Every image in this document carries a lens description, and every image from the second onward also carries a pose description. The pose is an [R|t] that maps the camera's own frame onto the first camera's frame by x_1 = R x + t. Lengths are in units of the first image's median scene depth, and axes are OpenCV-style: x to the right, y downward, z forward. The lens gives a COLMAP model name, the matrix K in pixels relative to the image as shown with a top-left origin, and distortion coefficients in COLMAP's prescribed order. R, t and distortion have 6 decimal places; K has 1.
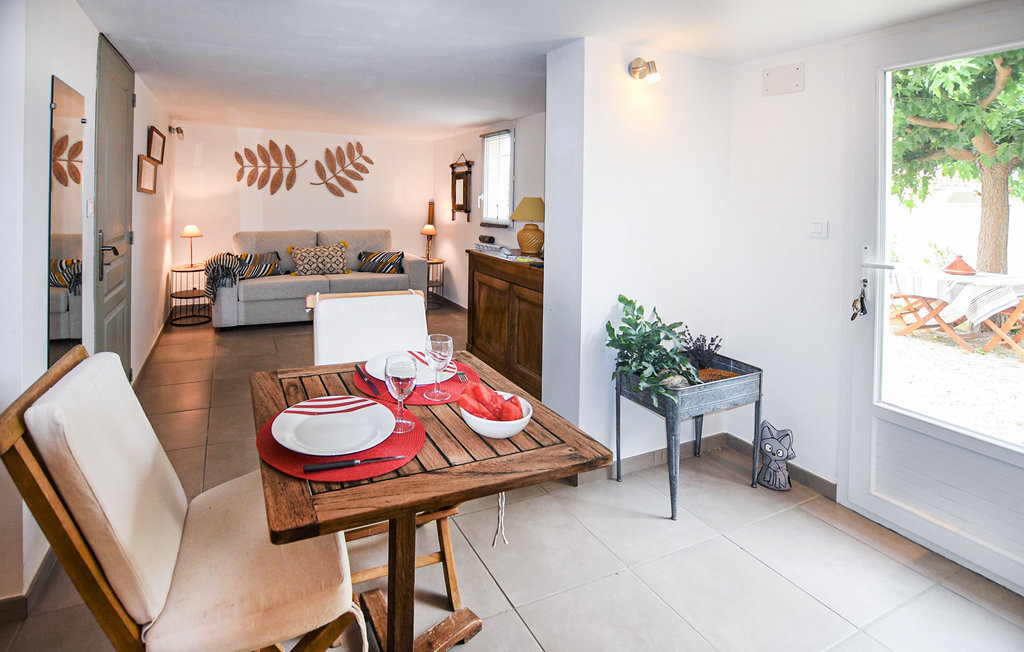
lens RADIAL K [[541.9, 0, 512.0], [0, 541.9, 326.0], [0, 0, 1]] dist [-0.001656, -0.000057]
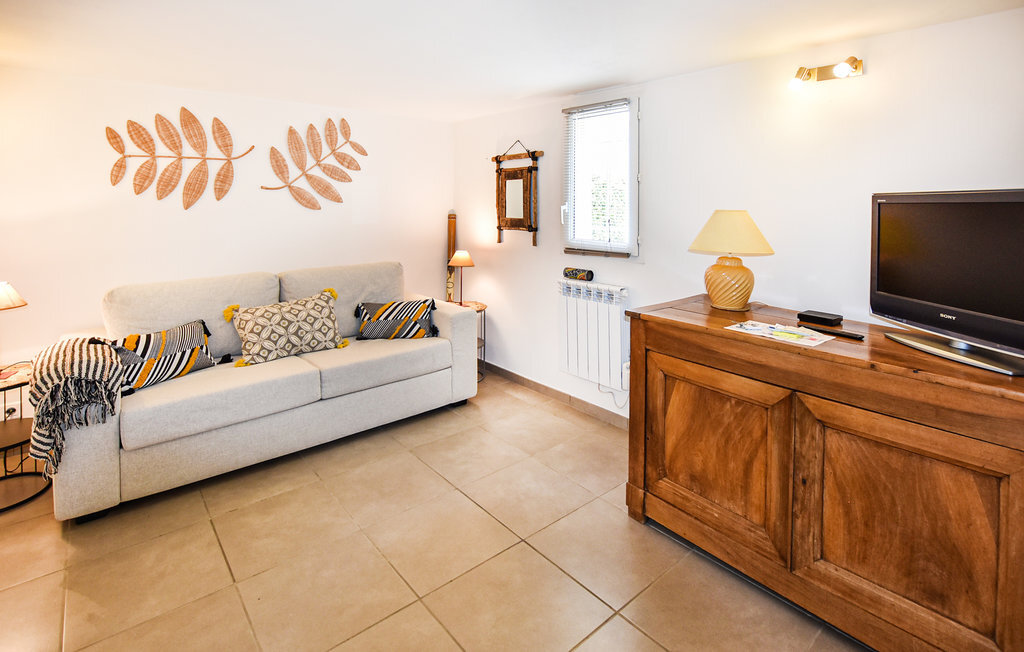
lens RADIAL K [[493.3, 0, 514.9], [0, 493.3, 276.6], [0, 0, 1]] dist [0.001194, -0.011293]
pose [[0.970912, -0.049152, 0.234336, -0.247548], [0.066749, 0.995467, -0.067755, -0.122854], [-0.229944, 0.081426, 0.969792, 0.465592]]
